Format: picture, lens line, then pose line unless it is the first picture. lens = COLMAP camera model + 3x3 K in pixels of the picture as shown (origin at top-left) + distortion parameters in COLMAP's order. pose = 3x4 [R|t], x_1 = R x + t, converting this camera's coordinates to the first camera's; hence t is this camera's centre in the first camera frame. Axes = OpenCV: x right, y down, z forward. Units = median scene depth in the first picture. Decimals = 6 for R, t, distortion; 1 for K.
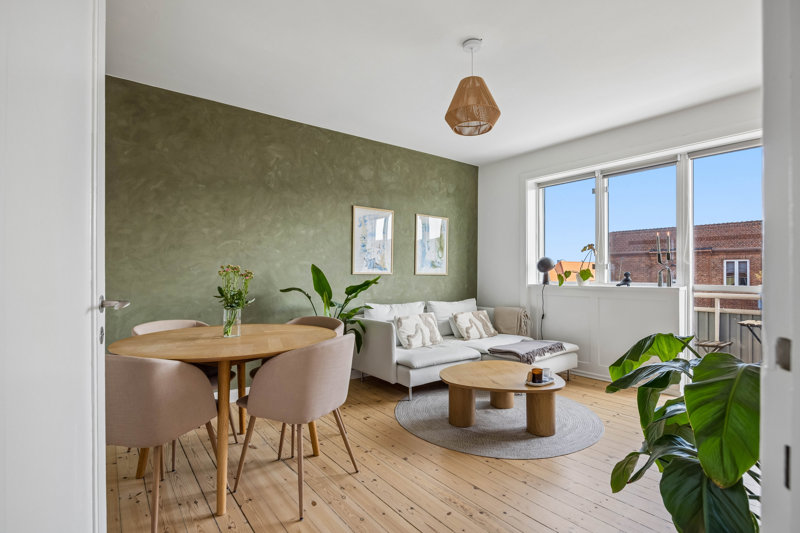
lens RADIAL K [[404.1, 0, 400.0], [0, 404.1, 266.5], [0, 0, 1]] dist [0.001270, 0.000101]
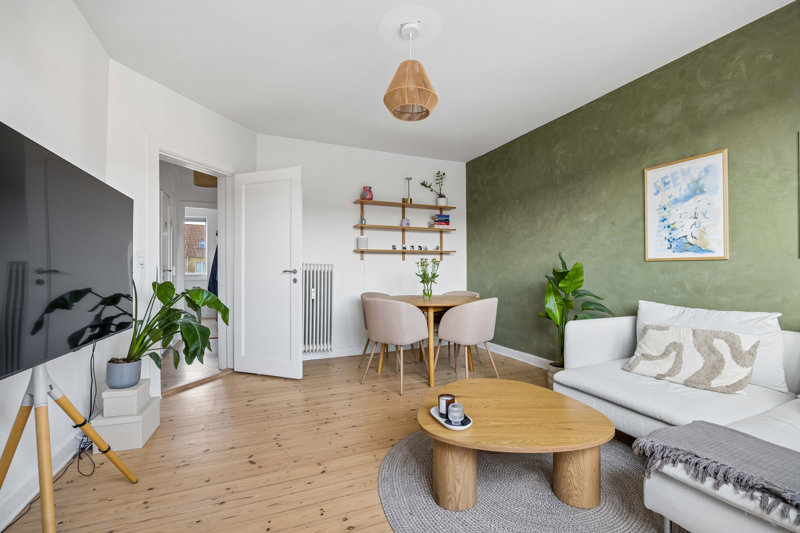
lens RADIAL K [[352.7, 0, 400.0], [0, 352.7, 266.5], [0, 0, 1]] dist [-0.011543, 0.000145]
pose [[-0.250344, -0.012244, -0.968080, 0.584816], [0.016695, 0.999717, -0.016961, 0.030666], [0.968013, -0.020409, -0.250069, 0.676670]]
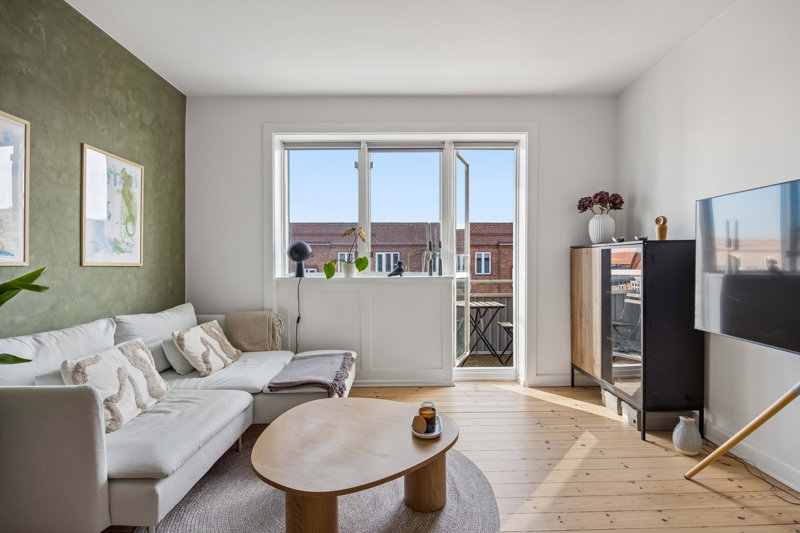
lens RADIAL K [[392.7, 0, 409.9], [0, 392.7, 266.1], [0, 0, 1]] dist [-0.002477, -0.001304]
pose [[0.600874, -0.009203, 0.799291, -0.110813], [-0.008510, 0.999803, 0.017910, 0.009079], [-0.799299, -0.017563, 0.600677, 0.408576]]
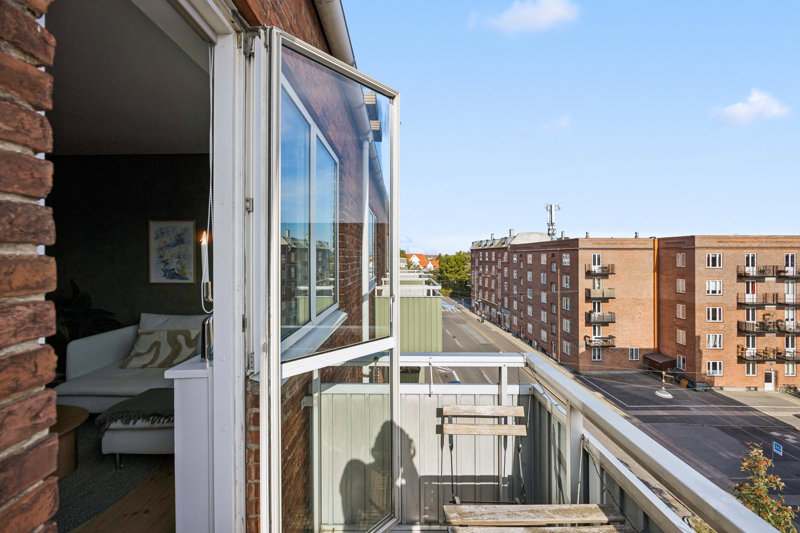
lens RADIAL K [[308.6, 0, 396.7], [0, 308.6, 257.6], [0, 0, 1]] dist [-0.001073, -0.000211]
pose [[0.787744, -0.005247, -0.615981, 0.845560], [0.015346, 0.999821, 0.011109, -0.047025], [0.615812, -0.018204, 0.787683, 0.713945]]
